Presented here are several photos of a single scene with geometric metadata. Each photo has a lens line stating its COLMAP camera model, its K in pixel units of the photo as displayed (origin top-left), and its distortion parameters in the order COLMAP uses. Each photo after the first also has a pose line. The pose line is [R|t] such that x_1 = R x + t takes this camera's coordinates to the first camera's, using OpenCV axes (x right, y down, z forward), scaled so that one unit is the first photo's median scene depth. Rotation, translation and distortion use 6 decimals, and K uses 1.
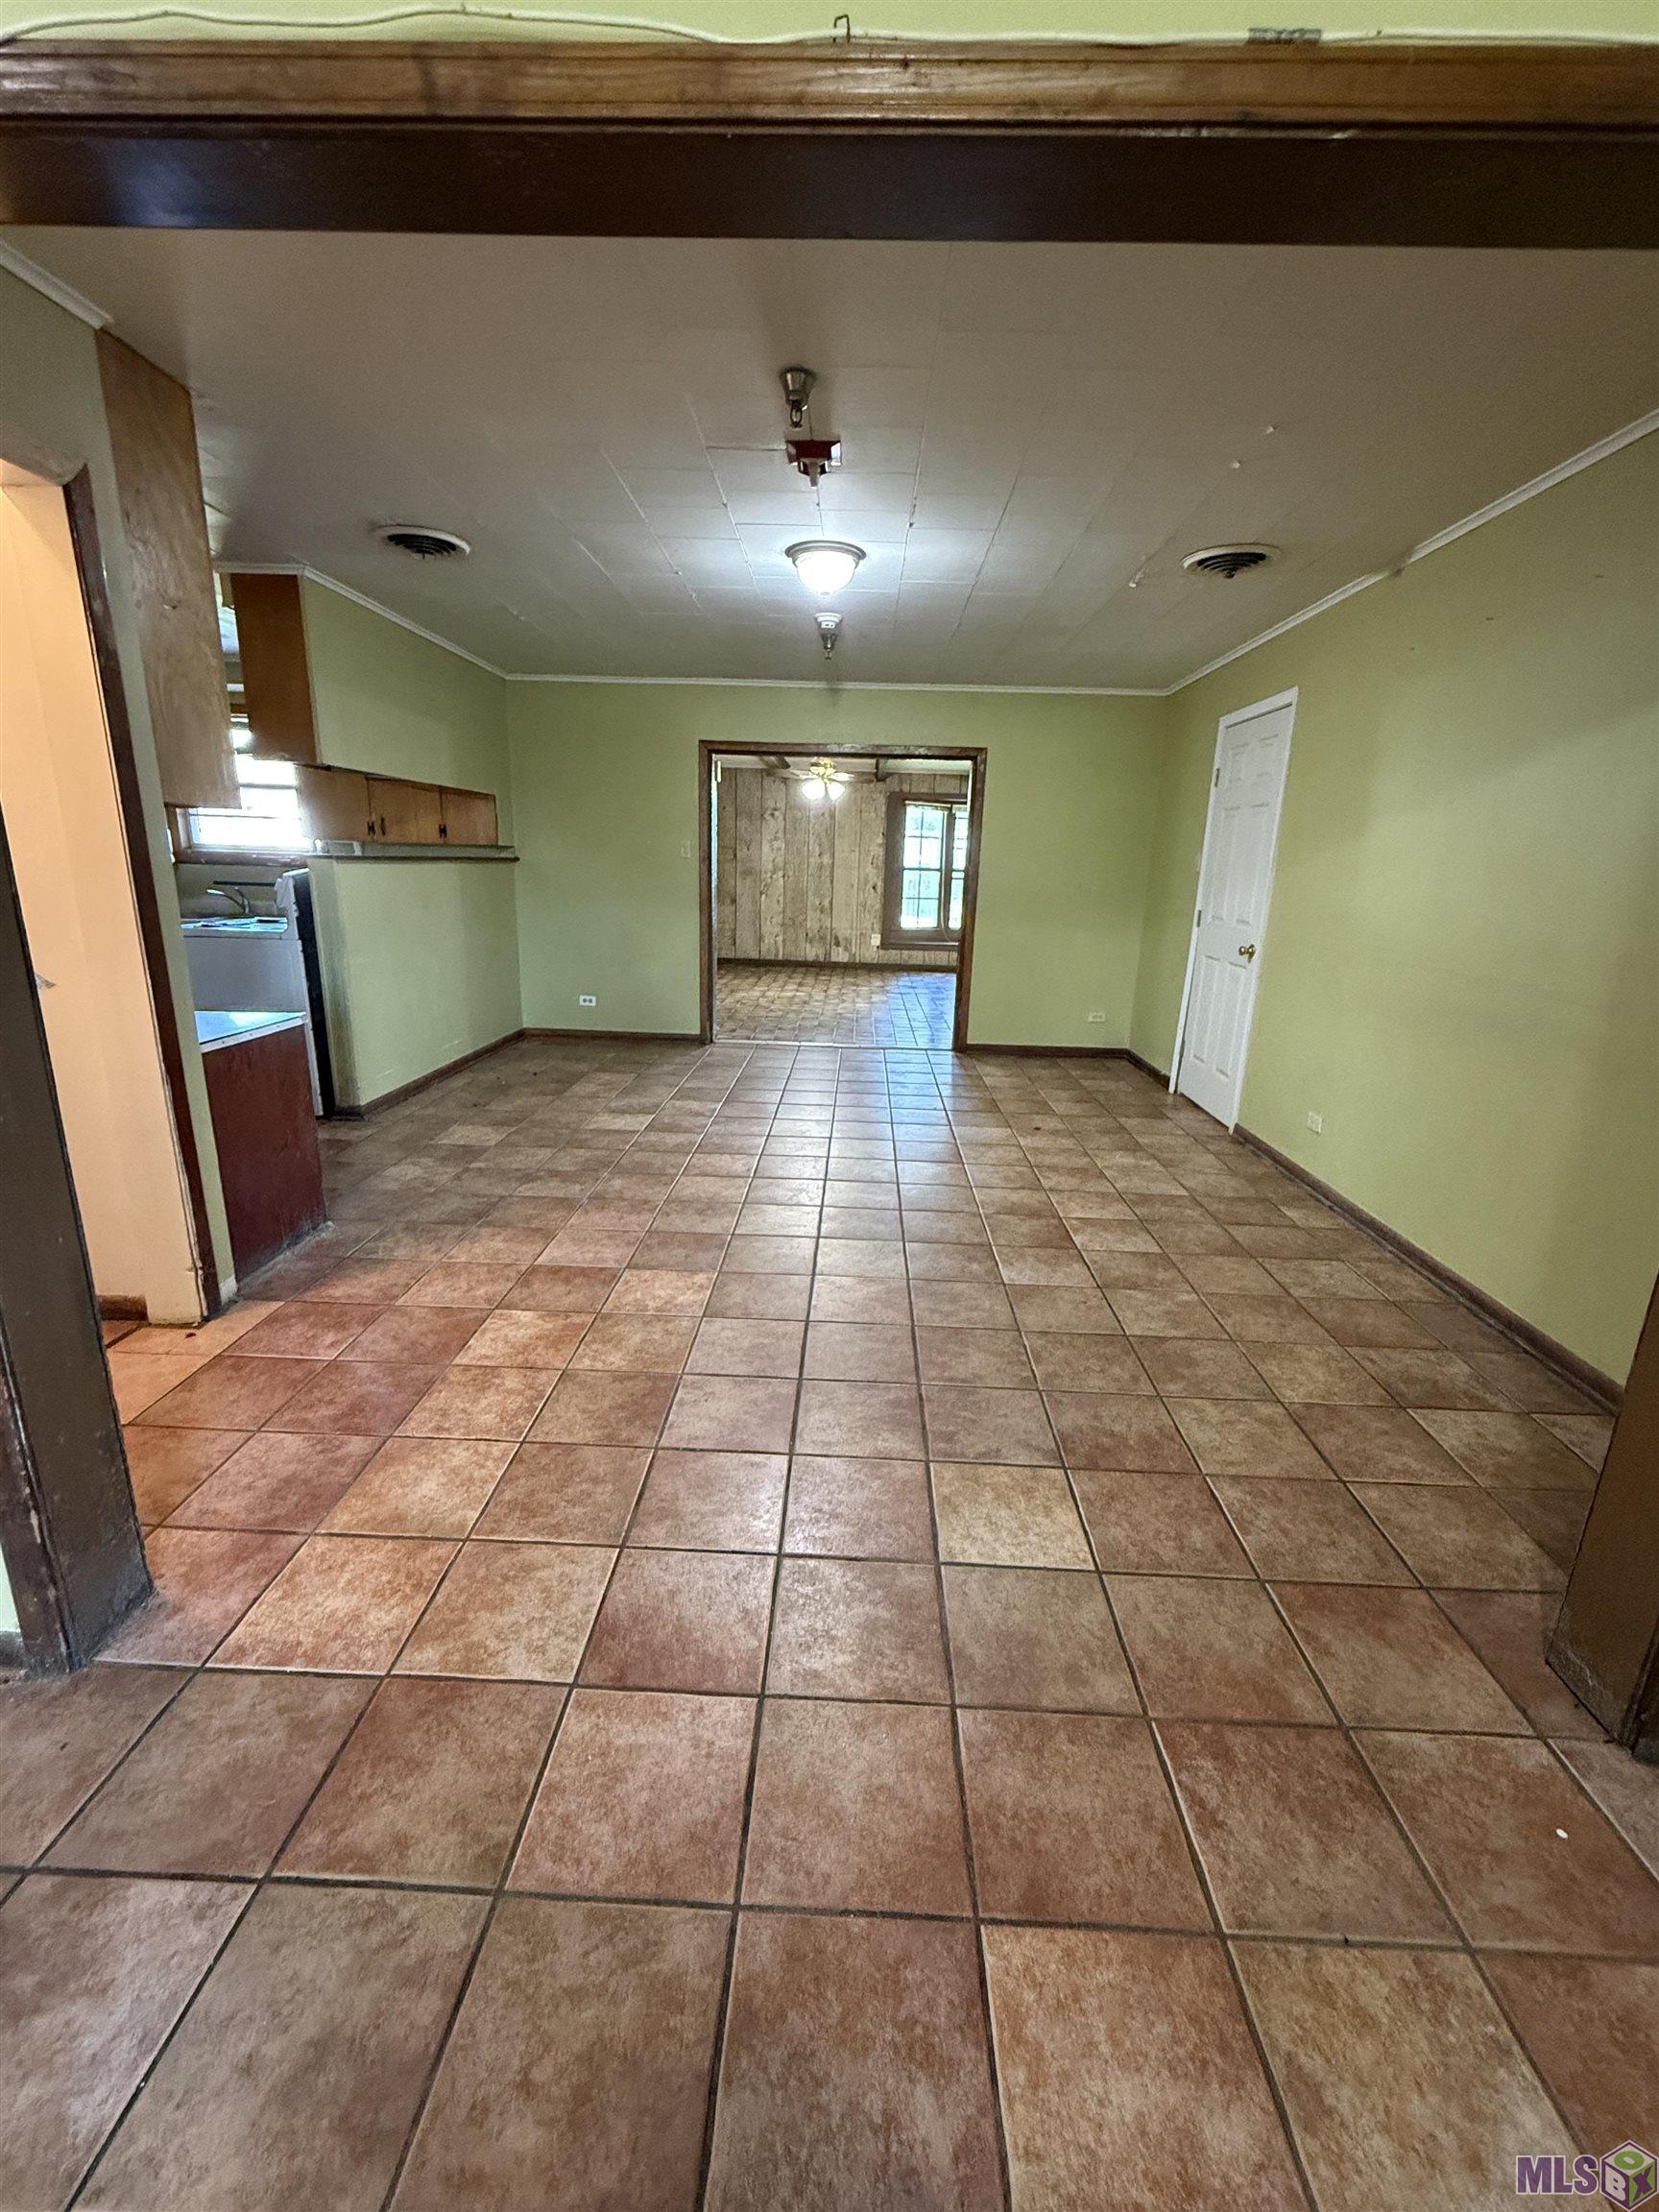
lens RADIAL K [[910.3, 0, 829.3], [0, 910.3, 1109.4], [0, 0, 1]] dist [-0.000018, 0.000777]
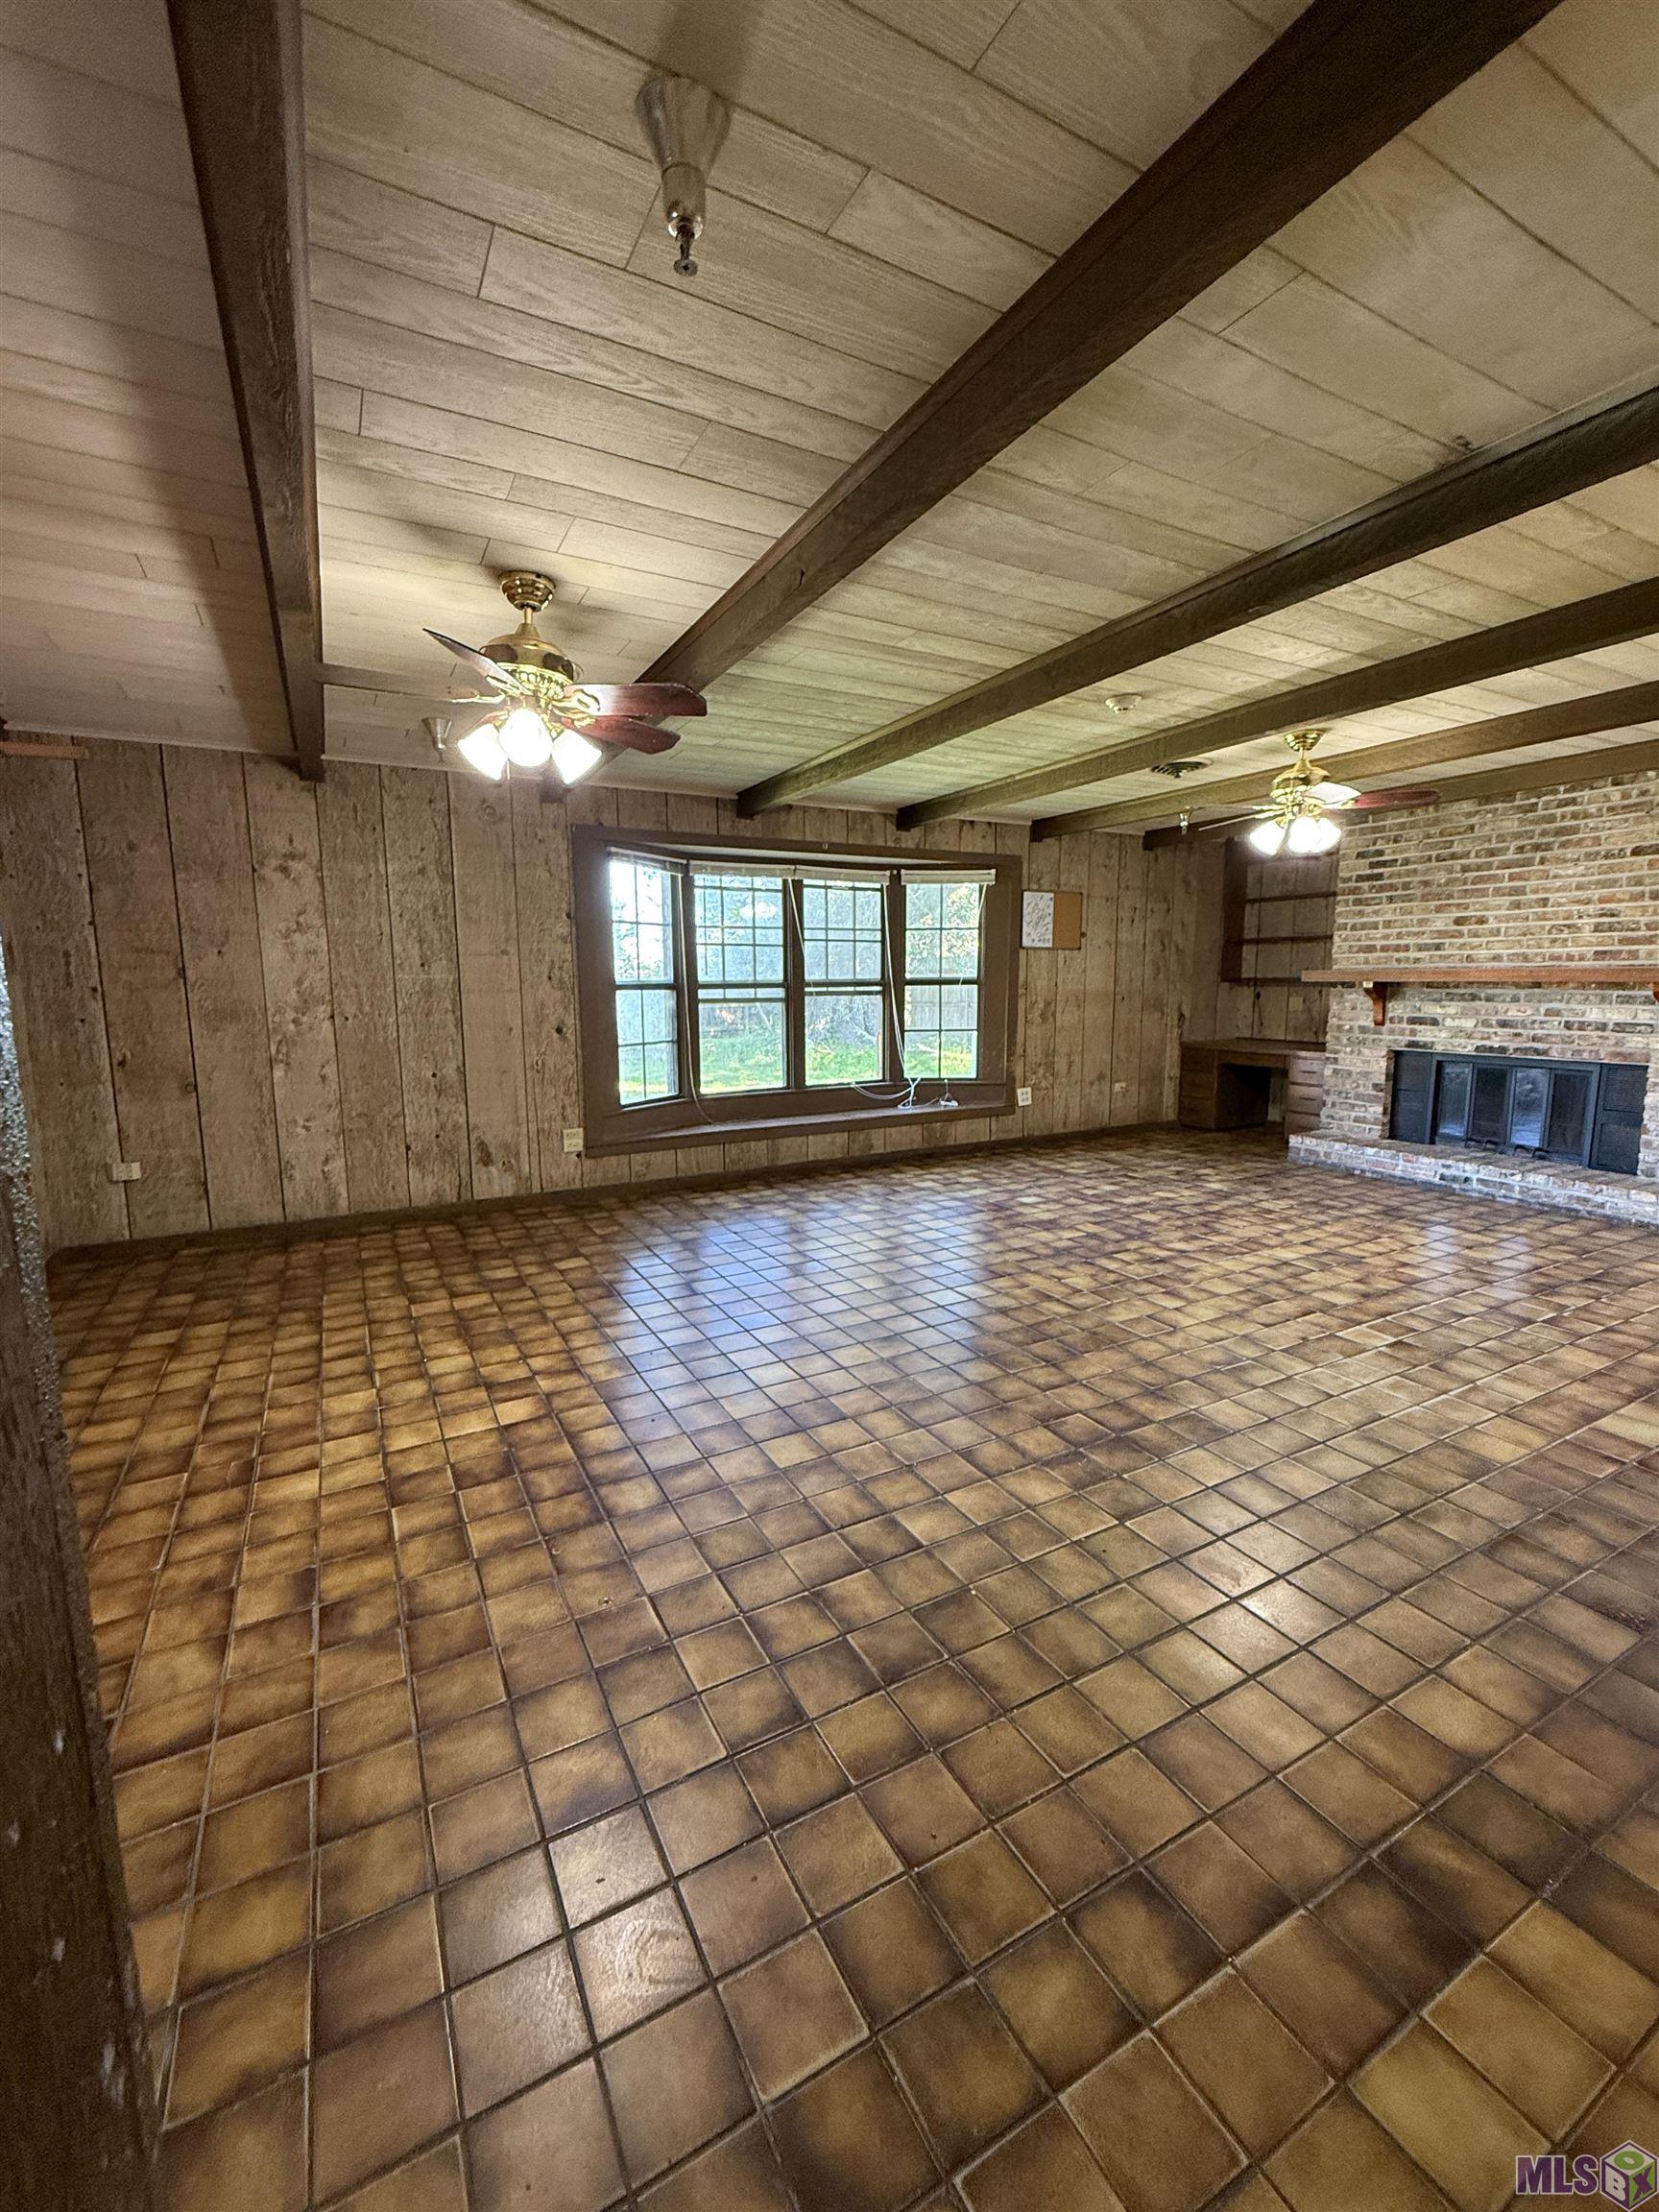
lens RADIAL K [[910.3, 0, 831.1], [0, 910.3, 1109.8], [0, 0, 1]] dist [-0.000018, 0.000777]
pose [[0.859896, -0.108969, 0.498703, -0.205661], [0.162176, 0.984653, -0.064482, -0.477403], [-0.484022, 0.136325, 0.864371, 1.703694]]
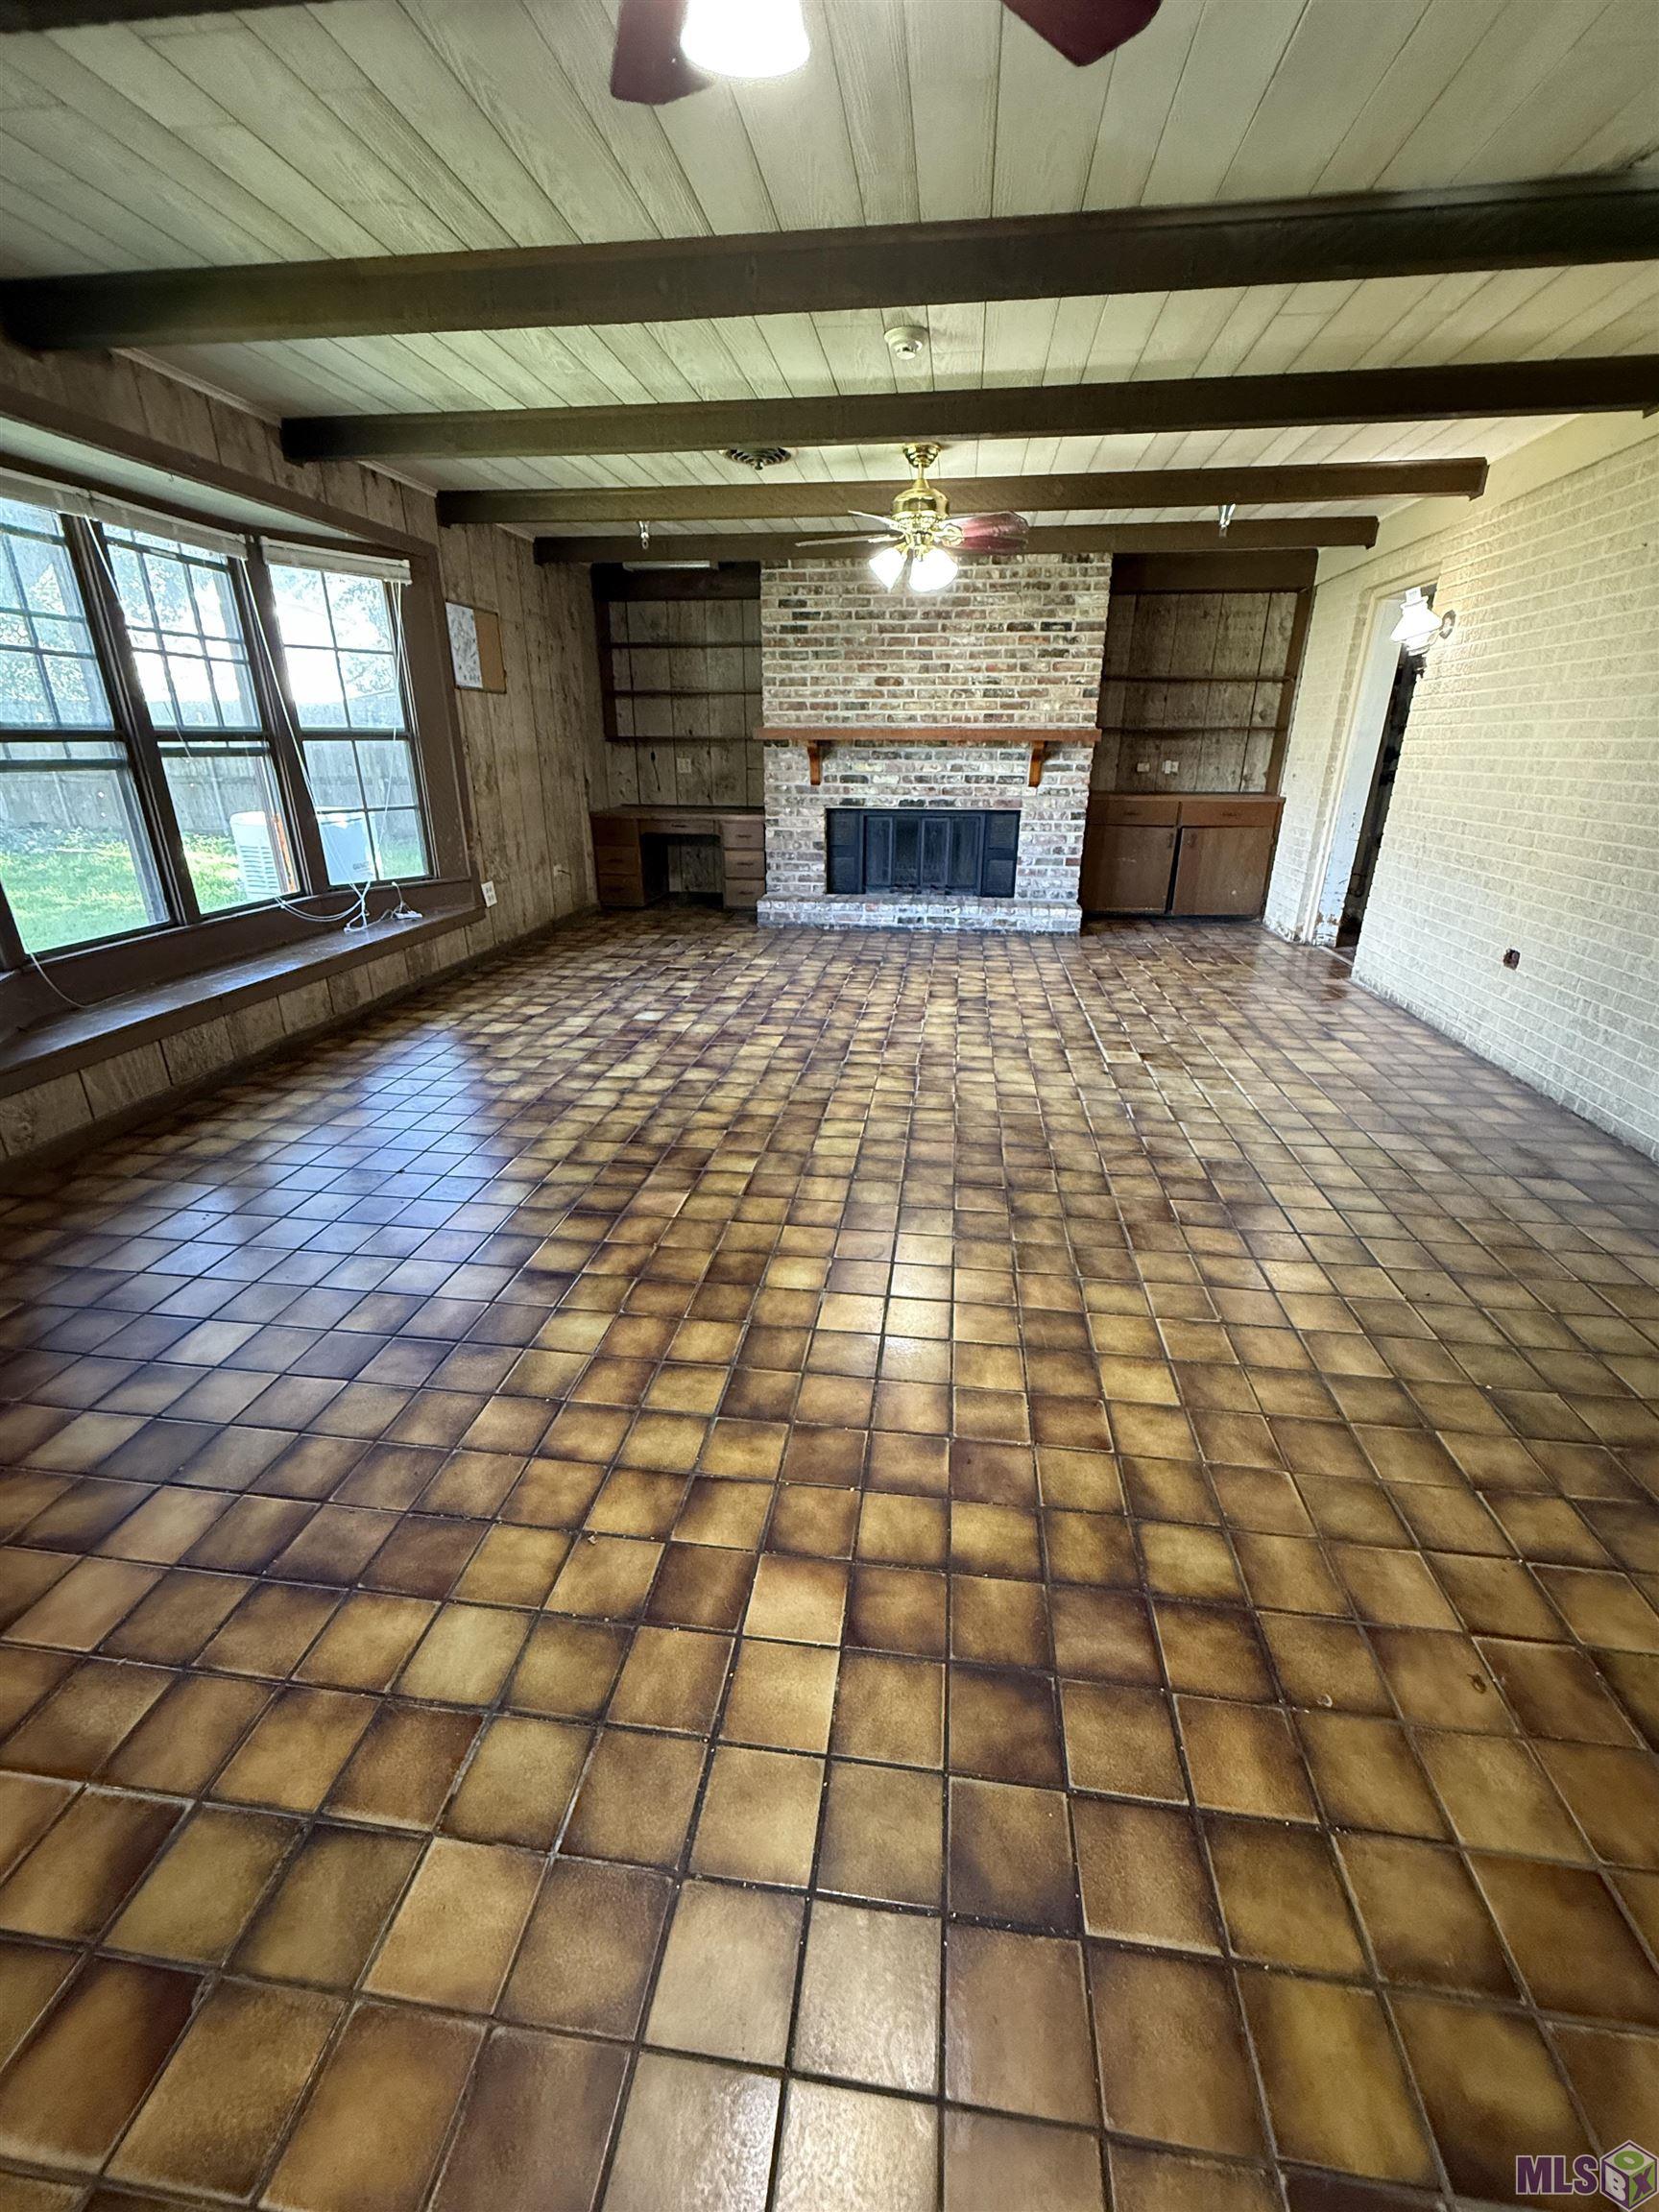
lens RADIAL K [[910.3, 0, 832.1], [0, 910.3, 1108.6], [0, 0, 1]] dist [-0.000018, 0.000777]
pose [[0.097770, -0.399103, 0.911678, -0.345552], [0.254546, 0.895625, 0.364778, -0.647260], [-0.962106, 0.196400, 0.189155, 2.397494]]
